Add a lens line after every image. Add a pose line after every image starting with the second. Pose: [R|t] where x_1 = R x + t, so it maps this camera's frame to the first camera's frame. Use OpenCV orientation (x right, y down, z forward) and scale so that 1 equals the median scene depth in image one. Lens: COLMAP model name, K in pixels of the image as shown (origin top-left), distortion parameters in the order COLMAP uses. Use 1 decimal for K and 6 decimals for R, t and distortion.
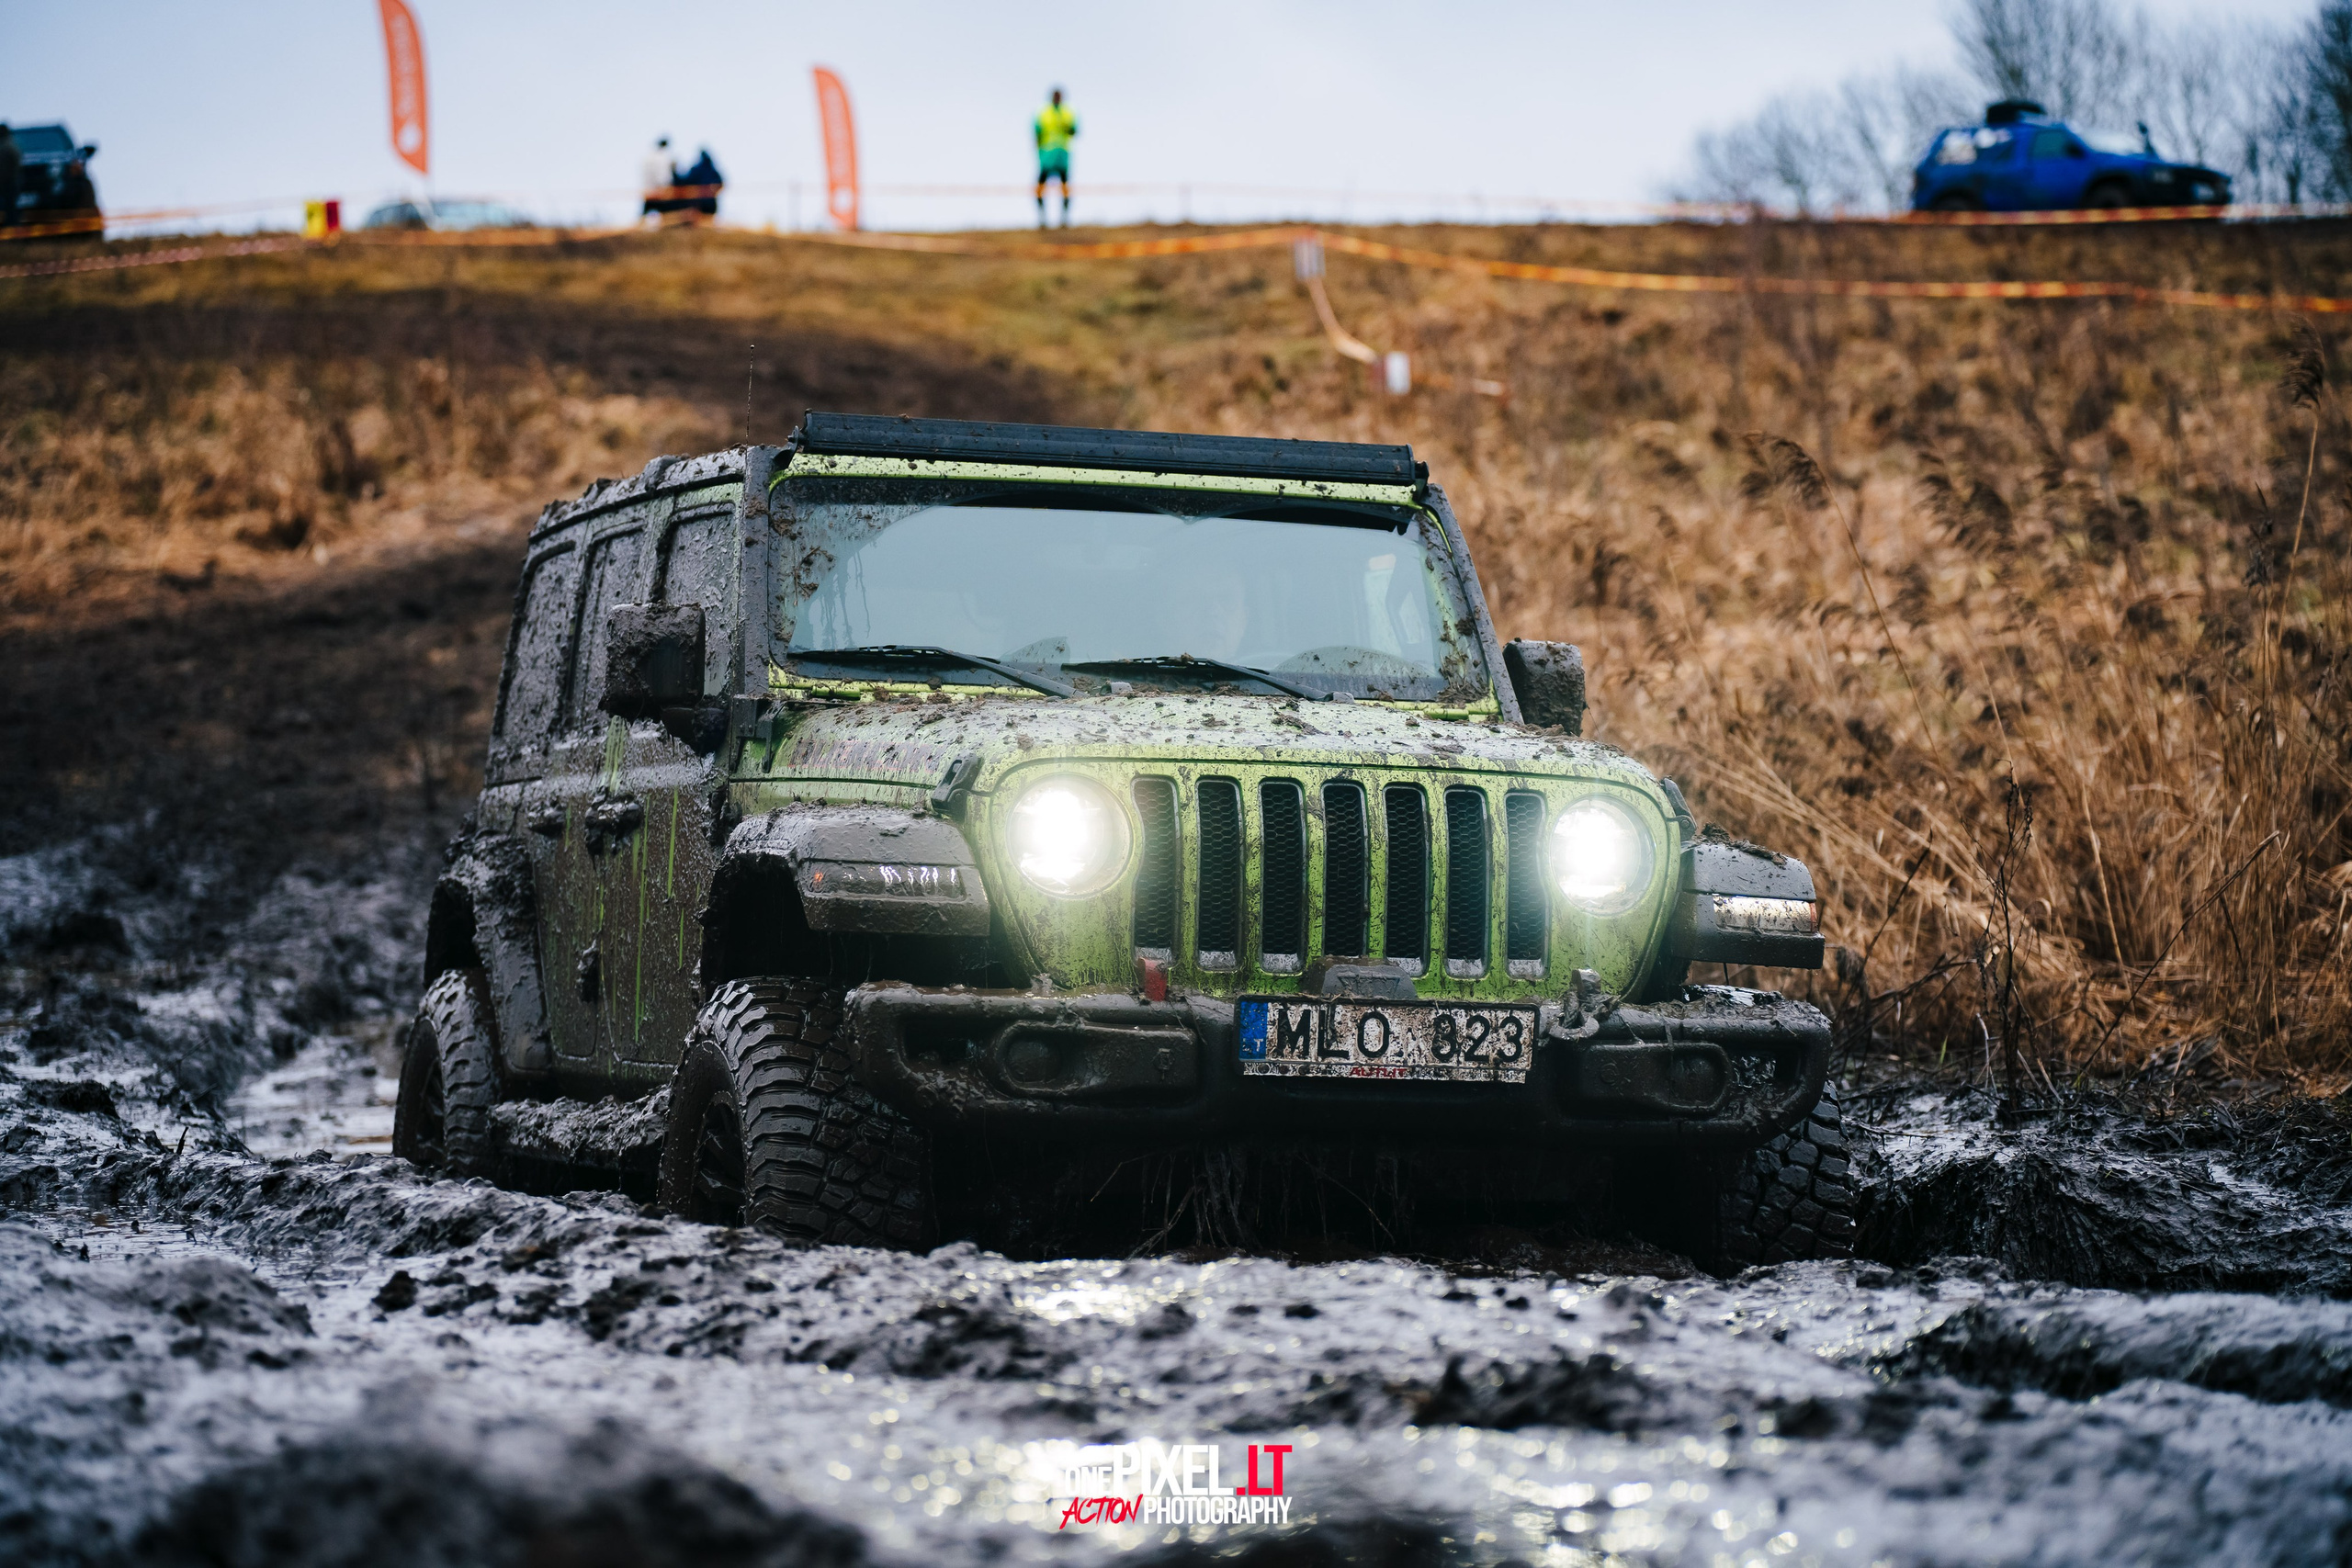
lens RADIAL K [[6332.7, 0, 1176.5], [0, 6332.7, 784.9], [0, 0, 1]] dist [-0.025153, 0.000000]
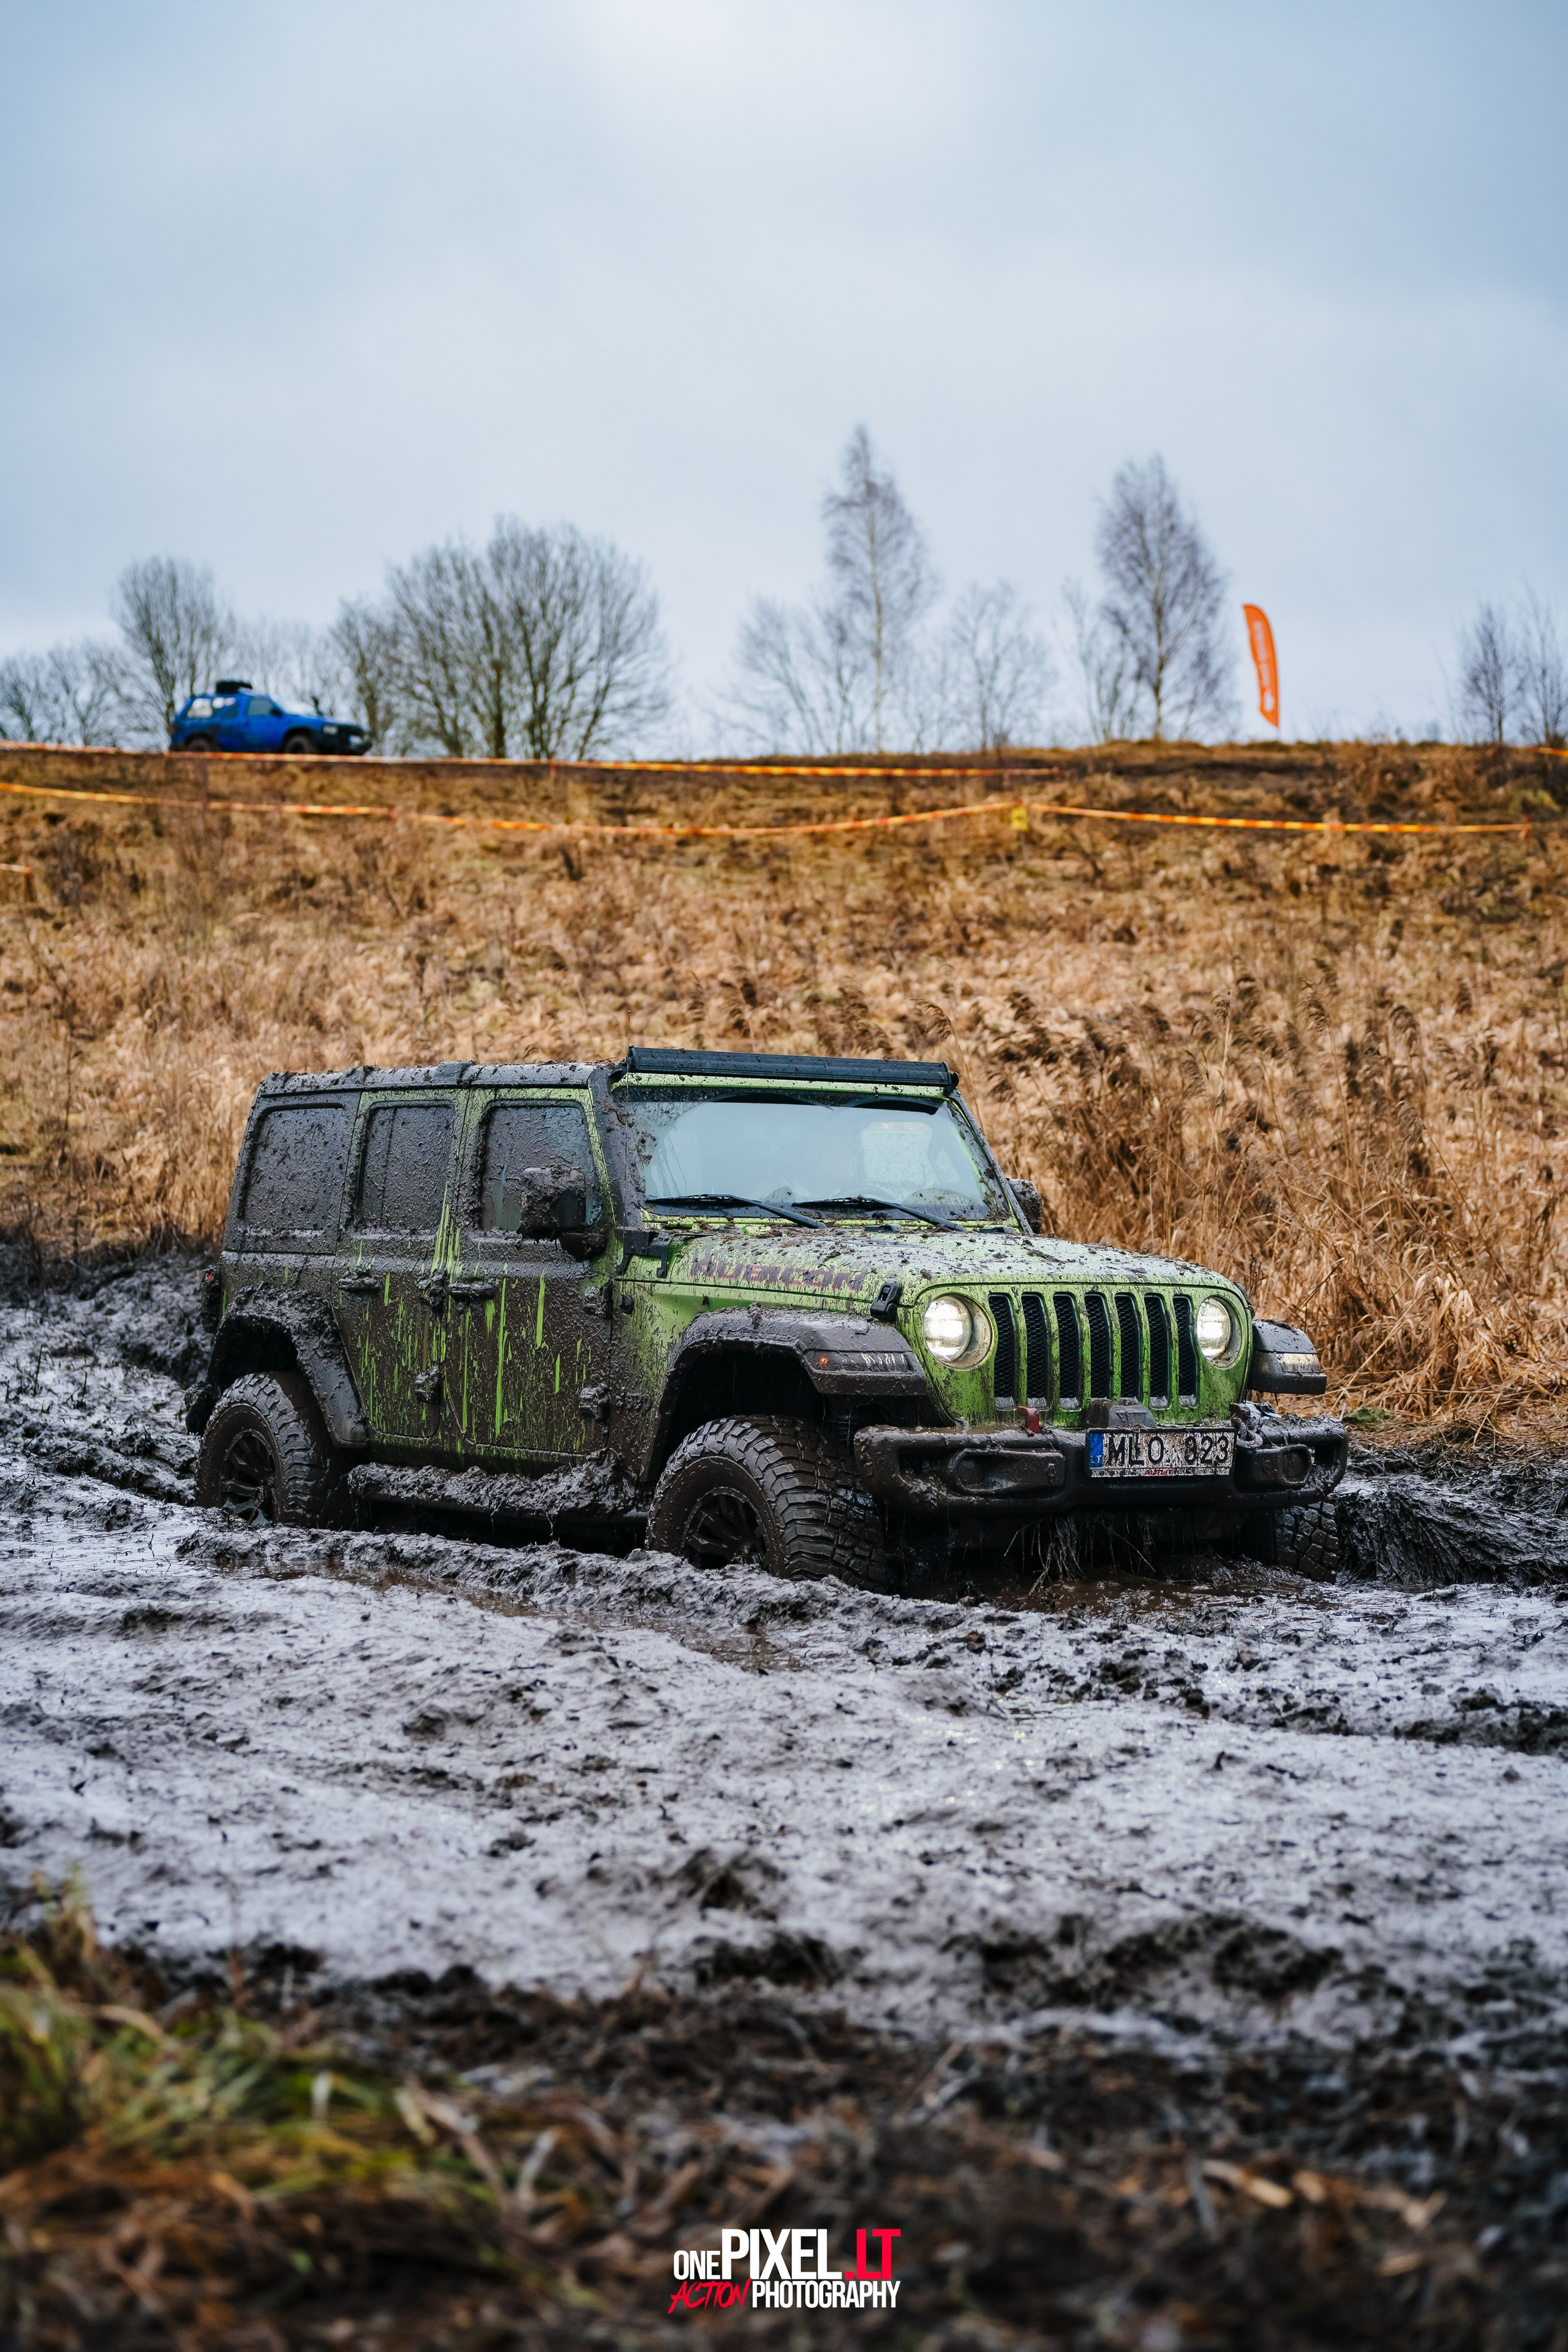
lens RADIAL K [[3844.7, 0, 783.1], [0, 3844.7, 1178.6], [0, 0, 1]] dist [0.142431, 0.000000]
pose [[0.950441, -0.007939, 0.310805, -0.368455], [-0.000594, 0.999626, 0.027352, -0.058692], [-0.310906, -0.026181, 0.950080, 0.057723]]
